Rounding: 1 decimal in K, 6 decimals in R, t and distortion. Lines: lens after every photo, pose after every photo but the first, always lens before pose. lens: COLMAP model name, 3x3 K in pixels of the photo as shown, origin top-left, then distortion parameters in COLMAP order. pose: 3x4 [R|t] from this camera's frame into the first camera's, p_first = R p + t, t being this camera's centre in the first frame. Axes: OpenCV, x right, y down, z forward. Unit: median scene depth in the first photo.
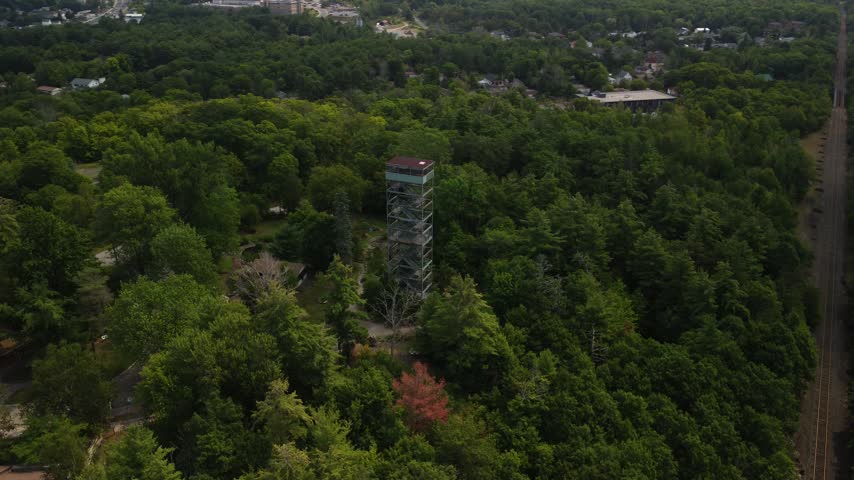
lens RADIAL K [[665.0, 0, 427.0], [0, 665.0, 240.0], [0, 0, 1]] dist [-0.011485, -0.003993]
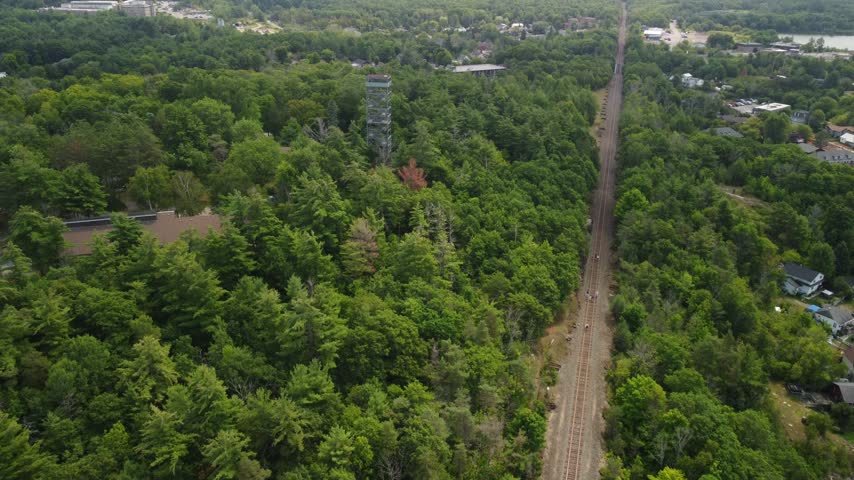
lens RADIAL K [[665.0, 0, 427.0], [0, 665.0, 240.0], [0, 0, 1]] dist [-0.011485, -0.003993]
pose [[0.968505, -0.088172, 0.232861, -0.076256], [0.090391, 0.995906, 0.001145, 0.071422], [-0.232009, 0.019939, 0.972509, -0.163936]]
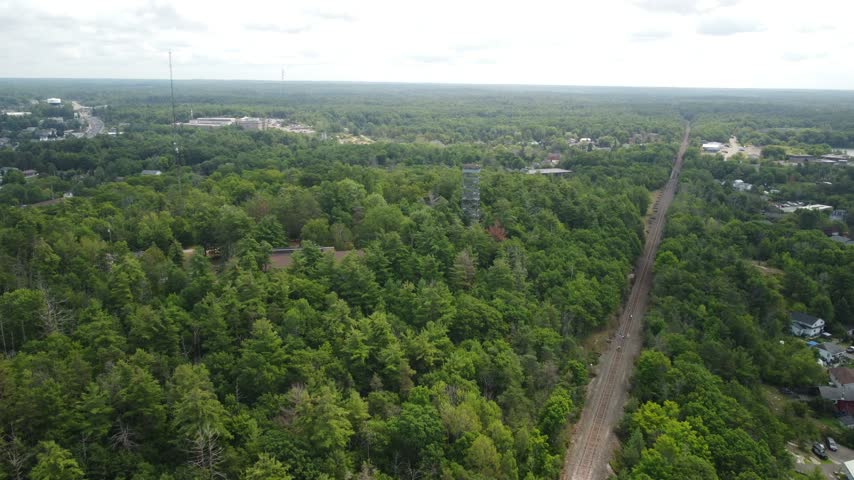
lens RADIAL K [[665.0, 0, 427.0], [0, 665.0, 240.0], [0, 0, 1]] dist [-0.011485, -0.003993]
pose [[0.989836, -0.027568, 0.139517, -0.115492], [0.051901, 0.983393, -0.173909, 0.122629], [-0.132406, 0.179382, 0.974829, -0.281611]]
